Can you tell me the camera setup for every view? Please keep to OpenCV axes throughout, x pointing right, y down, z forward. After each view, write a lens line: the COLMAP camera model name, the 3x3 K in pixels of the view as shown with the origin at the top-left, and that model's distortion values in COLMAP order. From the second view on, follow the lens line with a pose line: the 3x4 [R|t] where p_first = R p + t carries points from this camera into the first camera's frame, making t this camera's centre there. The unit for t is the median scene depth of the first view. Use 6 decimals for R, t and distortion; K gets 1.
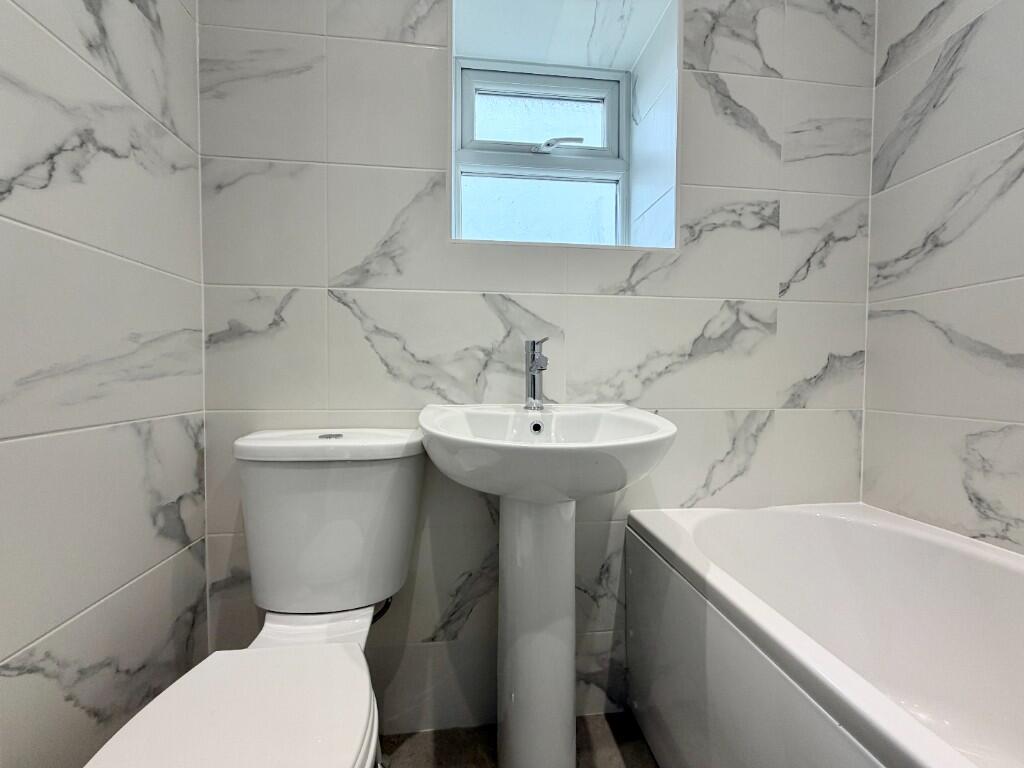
lens RADIAL K [[407.8, 0, 507.9], [0, 407.8, 383.6], [0, 0, 1]] dist [-0.000807, 0.000828]
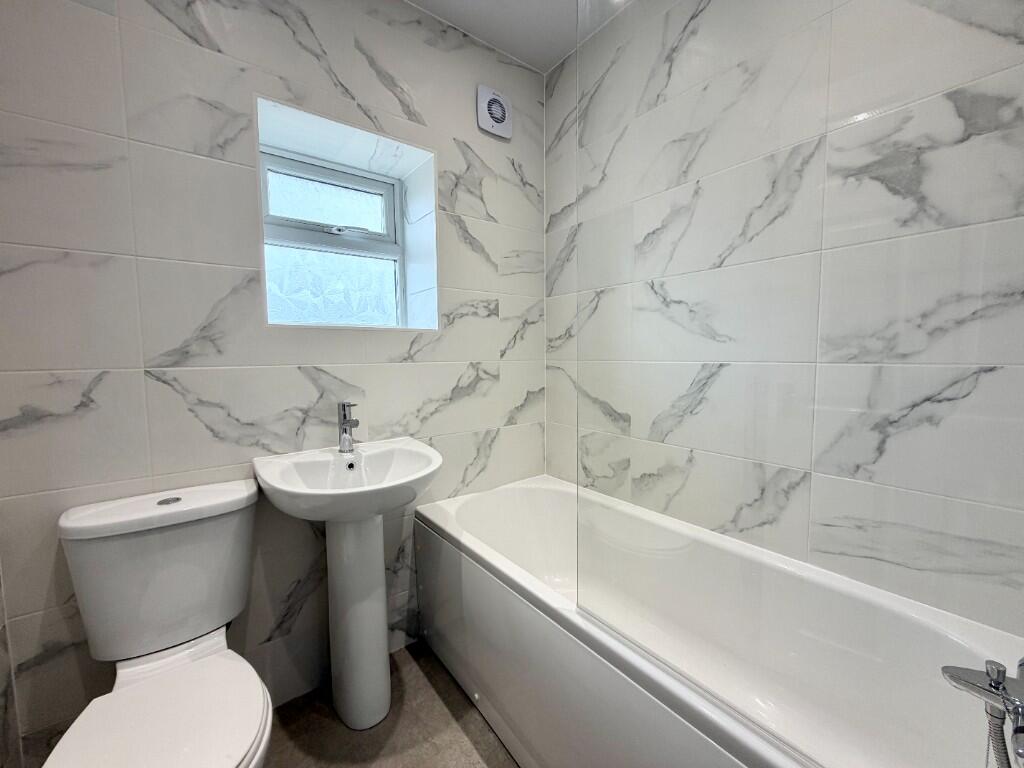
lens RADIAL K [[407.8, 0, 508.2], [0, 407.8, 384.7], [0, 0, 1]] dist [-0.000807, 0.000828]
pose [[0.858908, -0.053335, 0.509345, -0.149820], [0.029218, 0.998046, 0.055238, -0.213041], [-0.511295, -0.032563, 0.858788, -0.444119]]
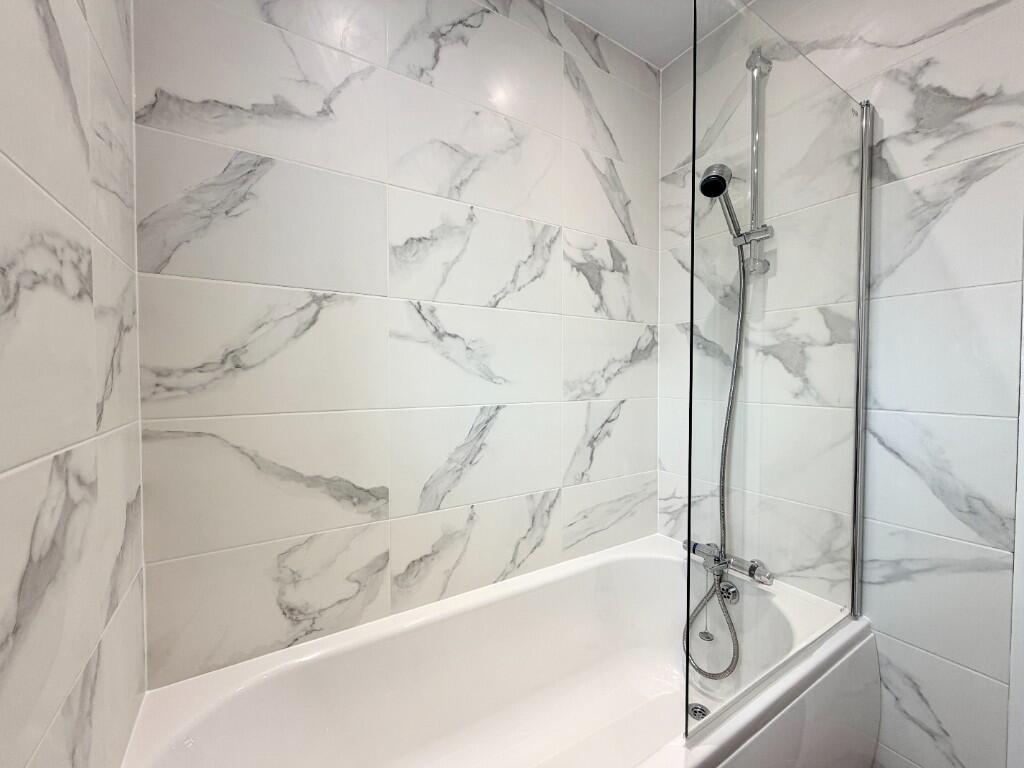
lens RADIAL K [[407.8, 0, 508.1], [0, 407.8, 384.4], [0, 0, 1]] dist [-0.000807, 0.000828]
pose [[-0.434284, -0.028924, 0.900311, -0.056698], [0.020717, 0.998899, 0.042085, -0.304319], [-0.900538, 0.036929, -0.433207, 0.797543]]
